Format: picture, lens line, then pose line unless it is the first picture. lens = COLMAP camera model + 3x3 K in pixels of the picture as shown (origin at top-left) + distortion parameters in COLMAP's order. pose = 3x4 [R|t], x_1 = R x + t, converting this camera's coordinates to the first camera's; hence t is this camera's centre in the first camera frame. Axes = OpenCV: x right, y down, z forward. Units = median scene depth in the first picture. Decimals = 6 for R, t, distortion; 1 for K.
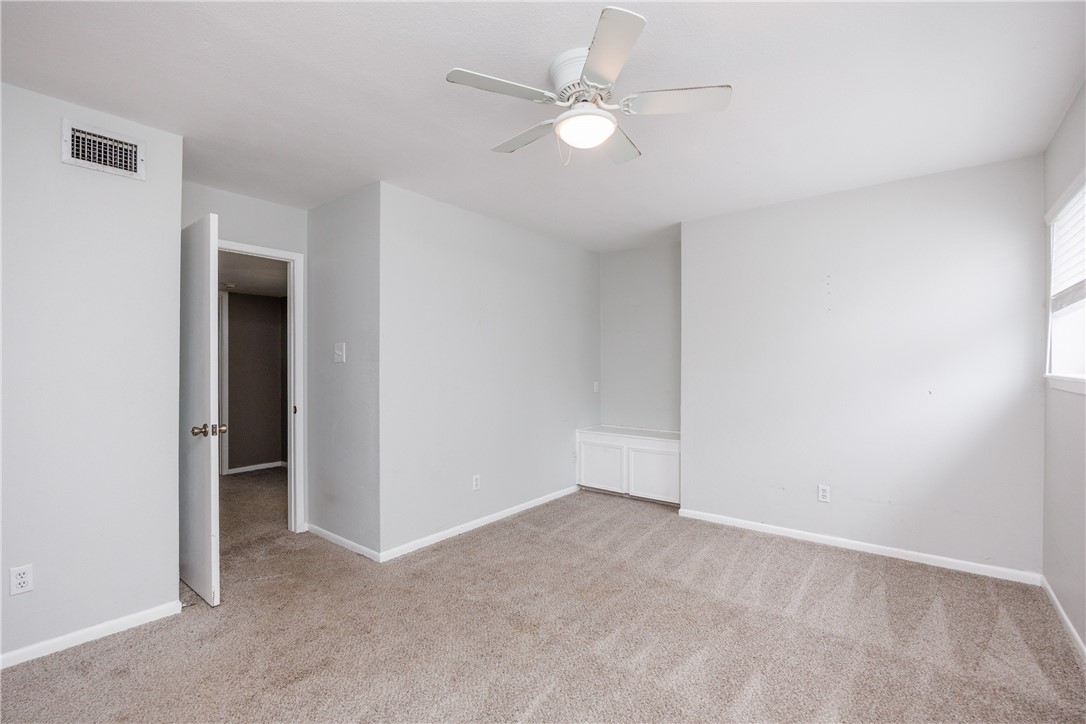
lens RADIAL K [[478.5, 0, 543.2], [0, 478.5, 363.6], [0, 0, 1]] dist [-0.021613, 0.002429]
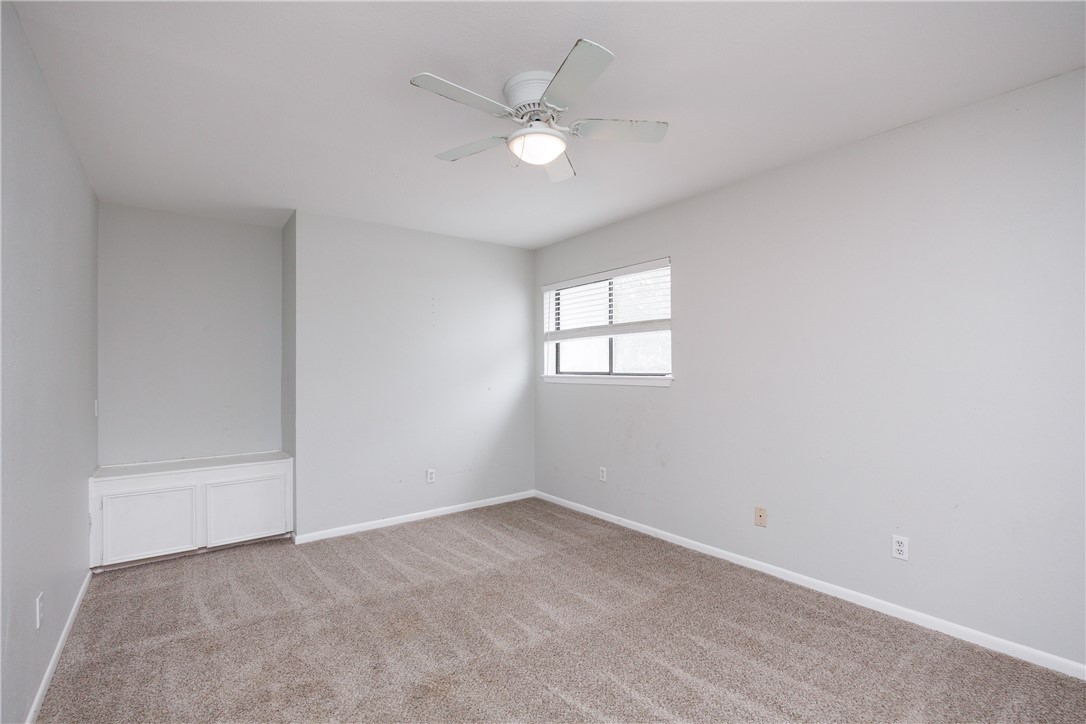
lens RADIAL K [[478.5, 0, 542.6], [0, 478.5, 363.2], [0, 0, 1]] dist [-0.021613, 0.002429]
pose [[0.252777, 0.012817, 0.967440, -0.495866], [0.006801, 0.999864, -0.015023, 0.003406], [-0.967501, 0.010377, 0.252656, 0.381553]]
